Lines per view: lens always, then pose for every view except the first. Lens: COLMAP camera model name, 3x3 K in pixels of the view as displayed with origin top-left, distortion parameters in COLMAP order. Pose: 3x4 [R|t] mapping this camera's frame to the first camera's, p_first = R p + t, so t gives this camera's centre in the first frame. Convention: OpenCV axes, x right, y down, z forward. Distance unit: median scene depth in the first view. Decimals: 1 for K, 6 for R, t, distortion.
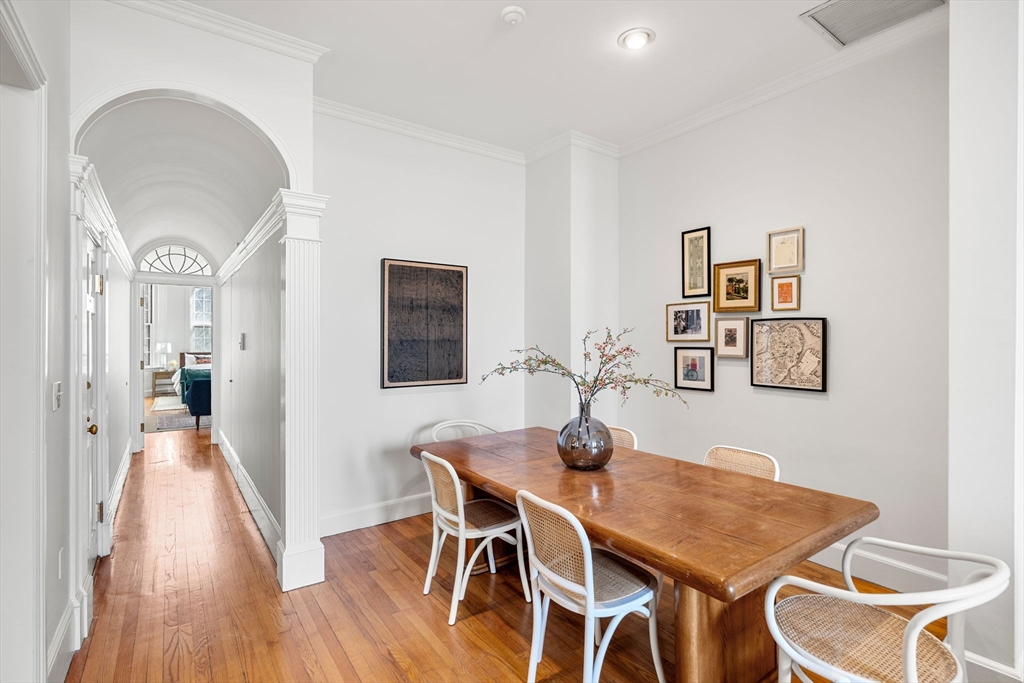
lens RADIAL K [[494.1, 0, 515.3], [0, 494.1, 340.1], [0, 0, 1]] dist [0.002009, 0.000351]
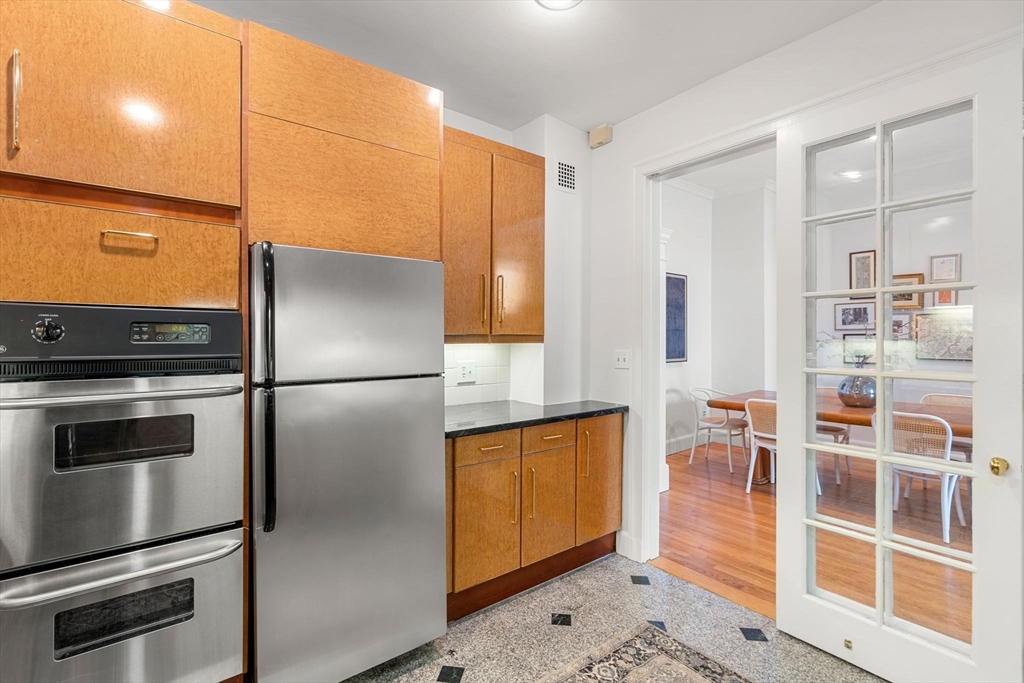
lens RADIAL K [[471.2, 0, 511.0], [0, 471.2, 335.9], [0, 0, 1]] dist [0.000359, 0.000065]
pose [[0.997889, -0.000815, 0.064940, -0.720696], [0.001221, 0.999980, -0.006217, 0.026757], [-0.064934, 0.006283, 0.997870, -0.283851]]
